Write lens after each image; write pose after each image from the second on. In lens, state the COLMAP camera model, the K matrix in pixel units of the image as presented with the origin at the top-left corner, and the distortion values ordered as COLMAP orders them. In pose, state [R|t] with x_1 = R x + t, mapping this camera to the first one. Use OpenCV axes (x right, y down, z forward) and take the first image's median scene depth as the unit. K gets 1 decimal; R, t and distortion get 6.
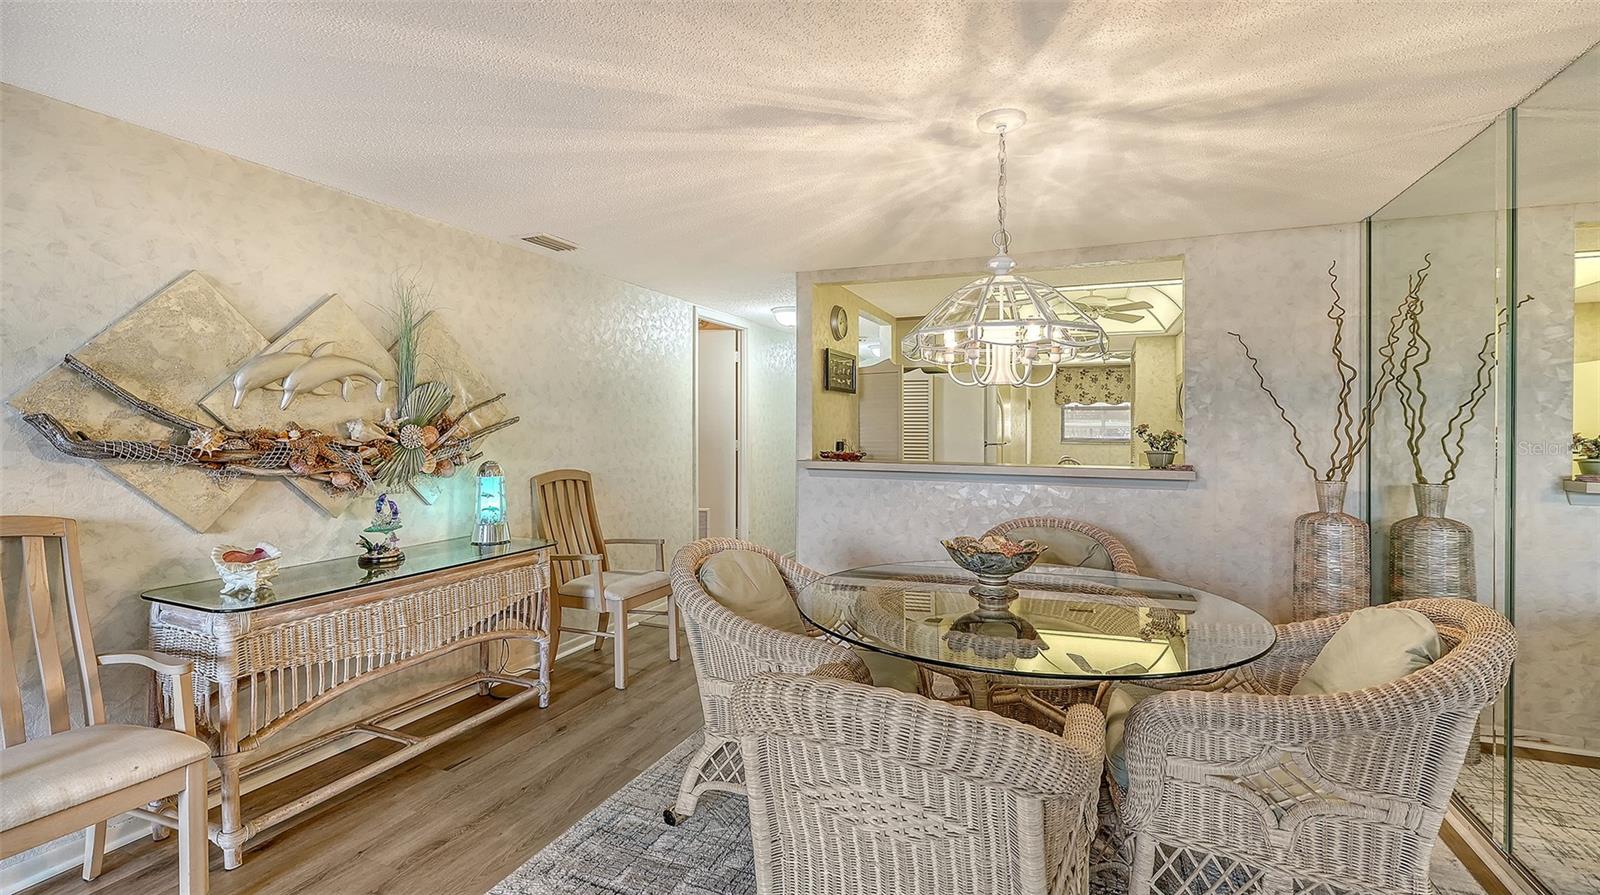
lens RADIAL K [[695.4, 0, 799.4], [0, 695.4, 440.4], [0, 0, 1]] dist [0.004197, -0.002120]
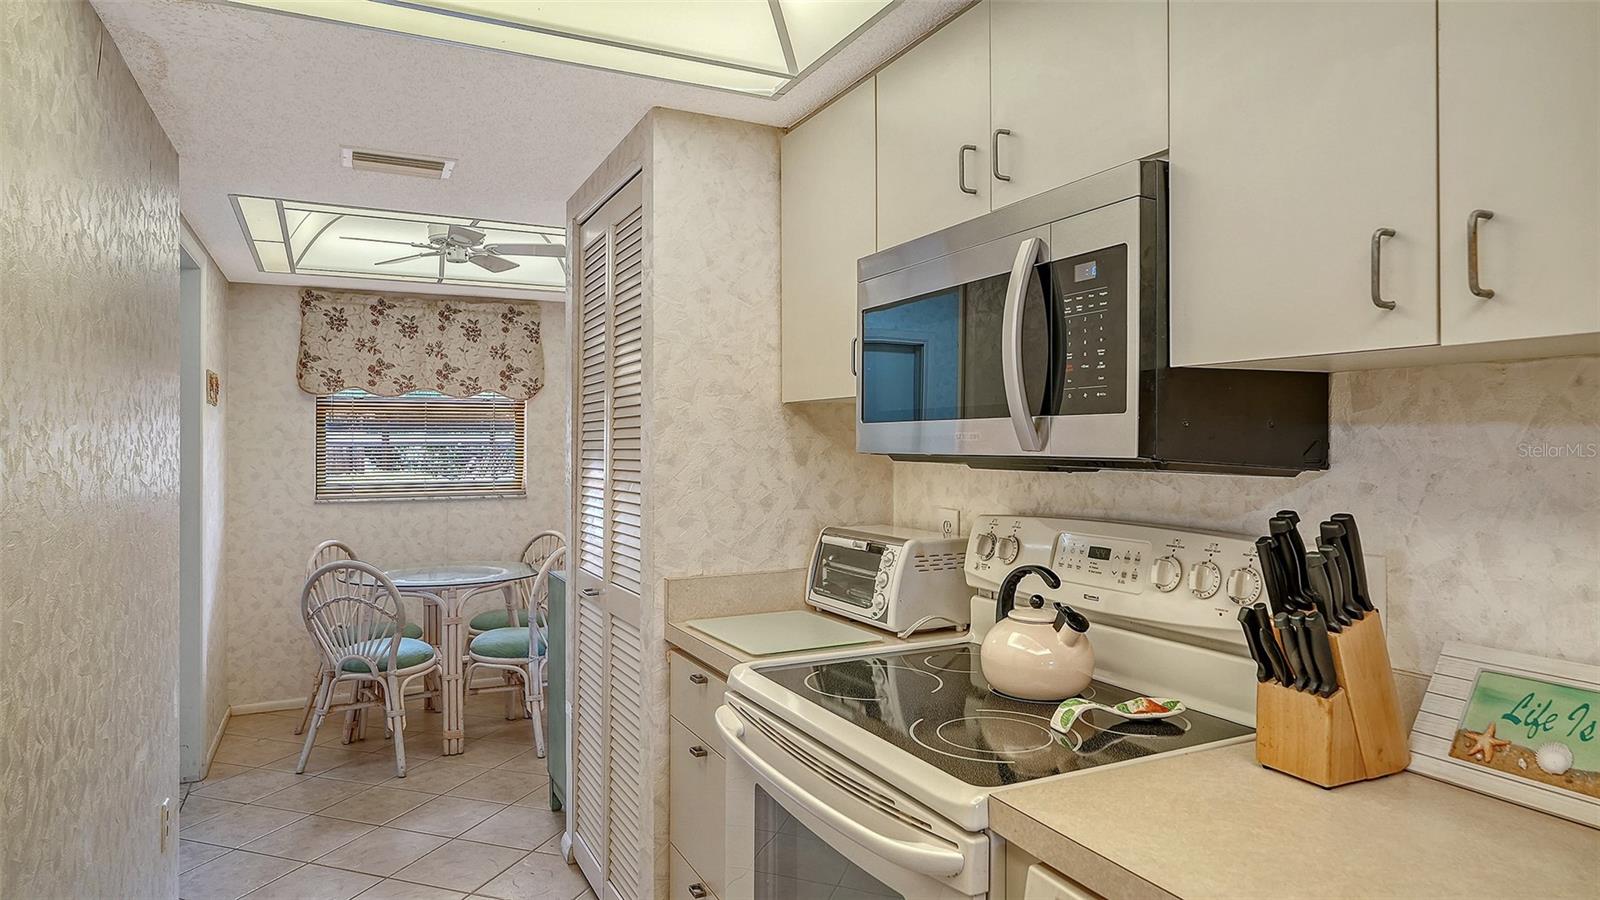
lens RADIAL K [[942.9, 0, 799.9], [0, 942.9, 447.7], [0, 0, 1]] dist [-0.004960, -0.000864]
pose [[0.662111, -0.012185, 0.749306, 0.179982], [0.020104, 0.999797, -0.001506, -0.017985], [-0.749136, 0.016061, 0.662222, 0.500852]]
